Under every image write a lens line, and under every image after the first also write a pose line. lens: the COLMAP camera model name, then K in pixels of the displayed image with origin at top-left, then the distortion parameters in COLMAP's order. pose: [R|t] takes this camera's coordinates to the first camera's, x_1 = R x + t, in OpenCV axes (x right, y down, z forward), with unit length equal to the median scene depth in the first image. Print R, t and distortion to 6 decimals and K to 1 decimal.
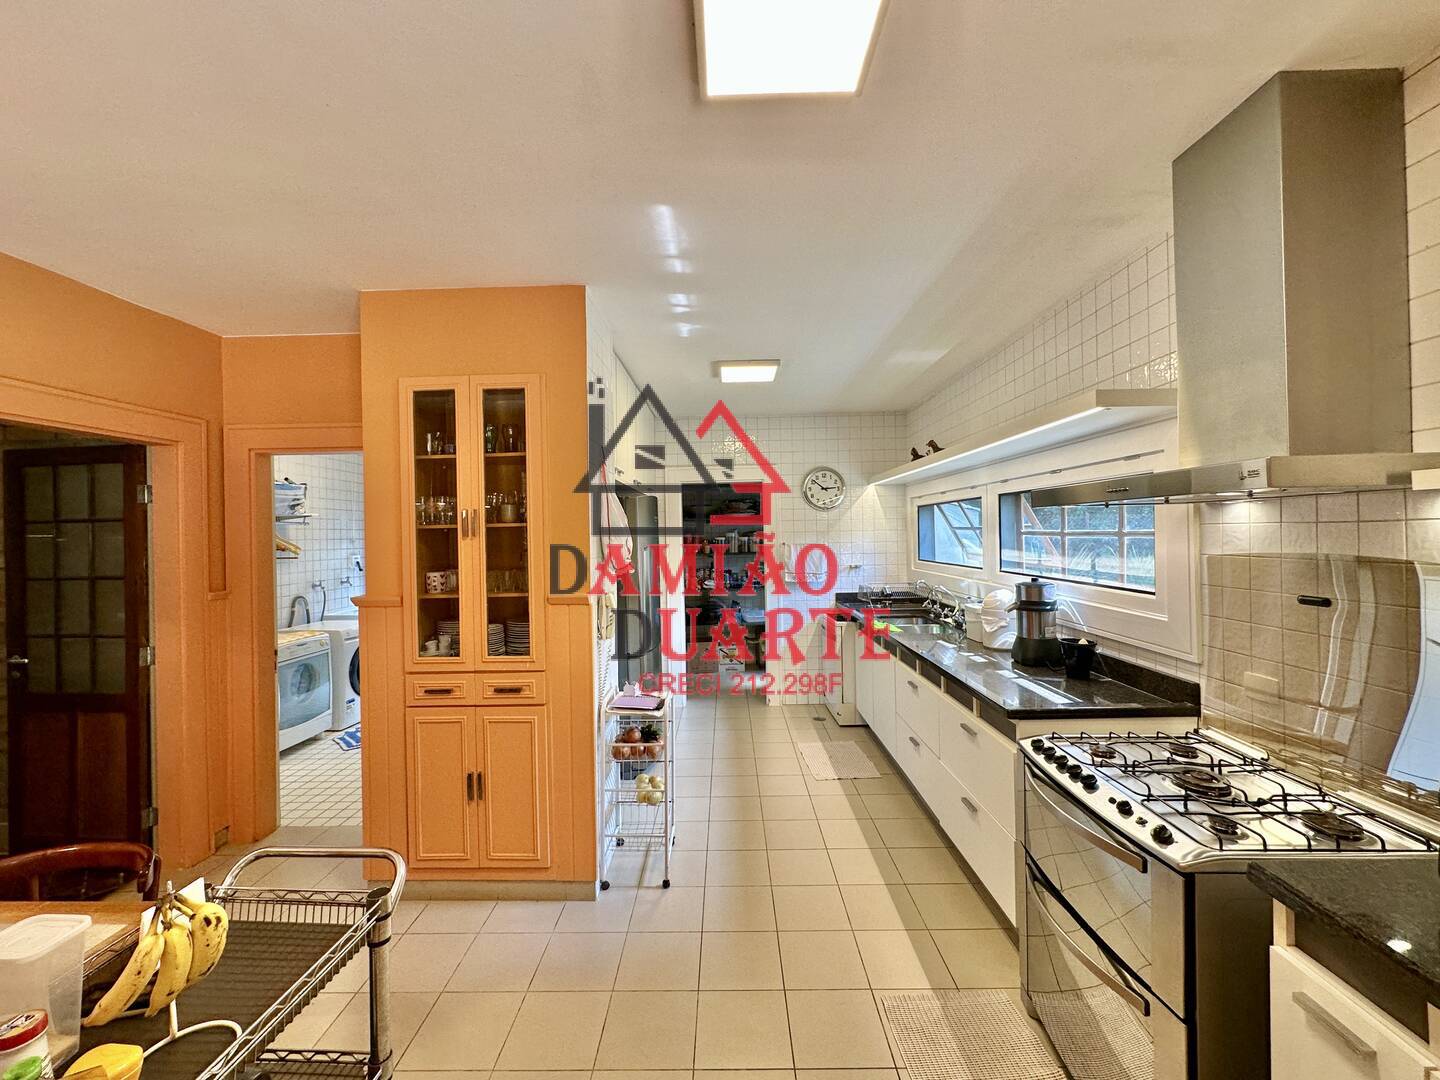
lens RADIAL K [[577.1, 0, 719.7], [0, 577.1, 535.2], [0, 0, 1]] dist [-0.003748, 0.000536]
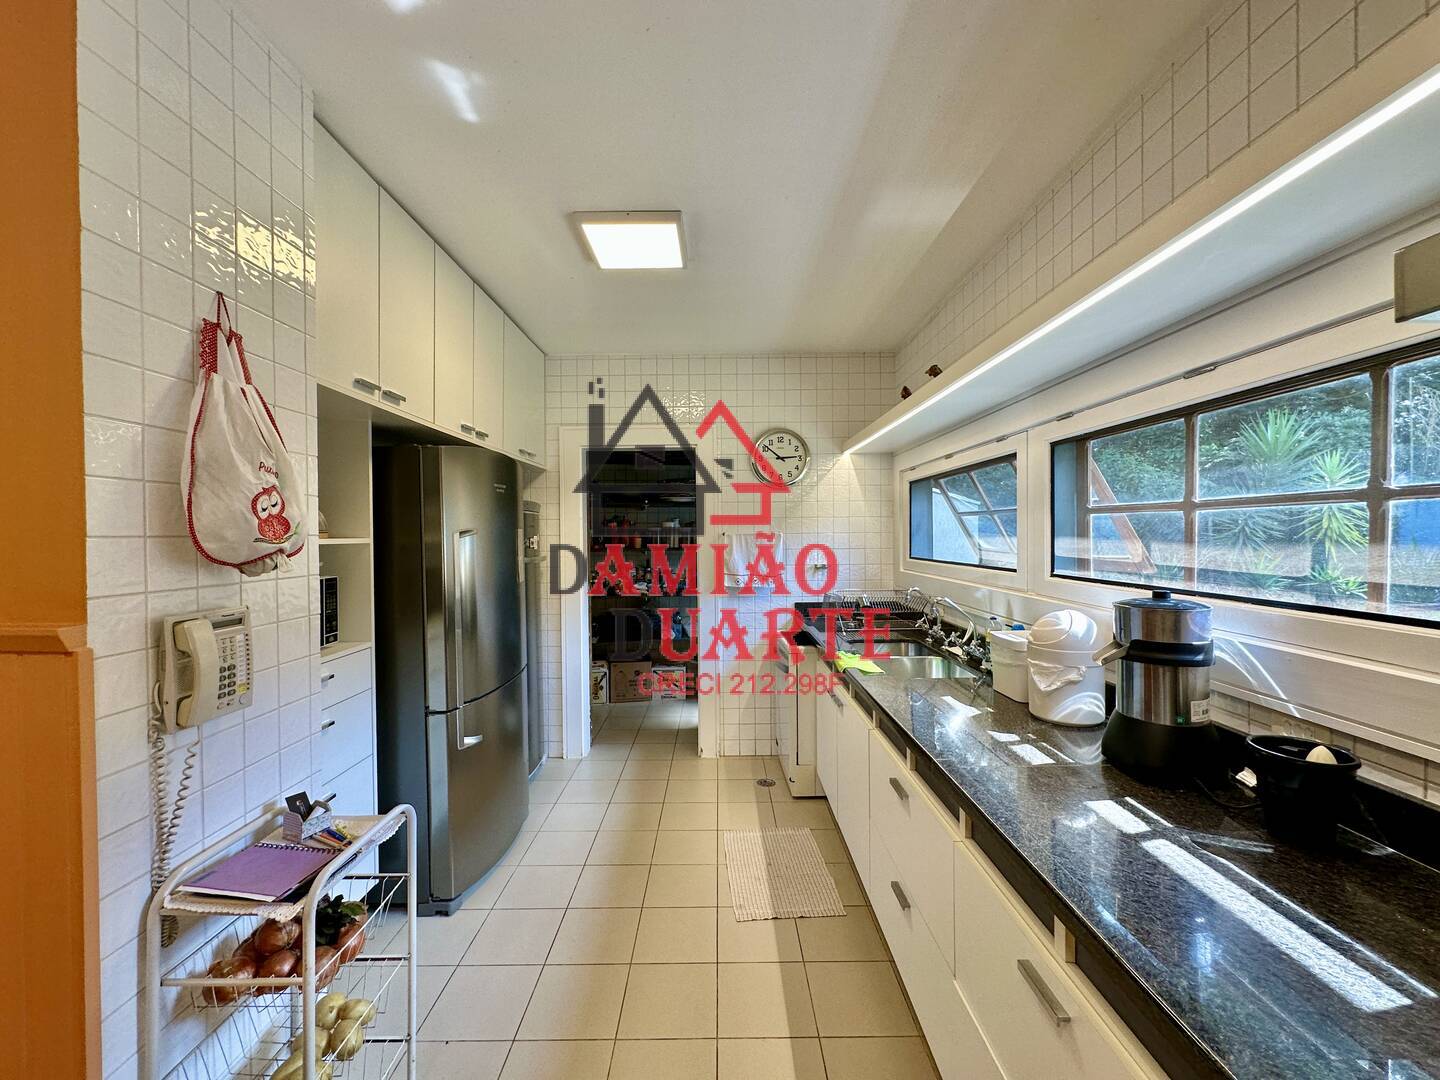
lens RADIAL K [[577.1, 0, 717.0], [0, 577.1, 538.6], [0, 0, 1]] dist [-0.003748, 0.000536]
pose [[0.999857, 0.010388, 0.013325, 0.125932], [-0.010465, 0.999929, 0.005707, 0.022946], [-0.013264, -0.005846, 0.999895, 0.377577]]
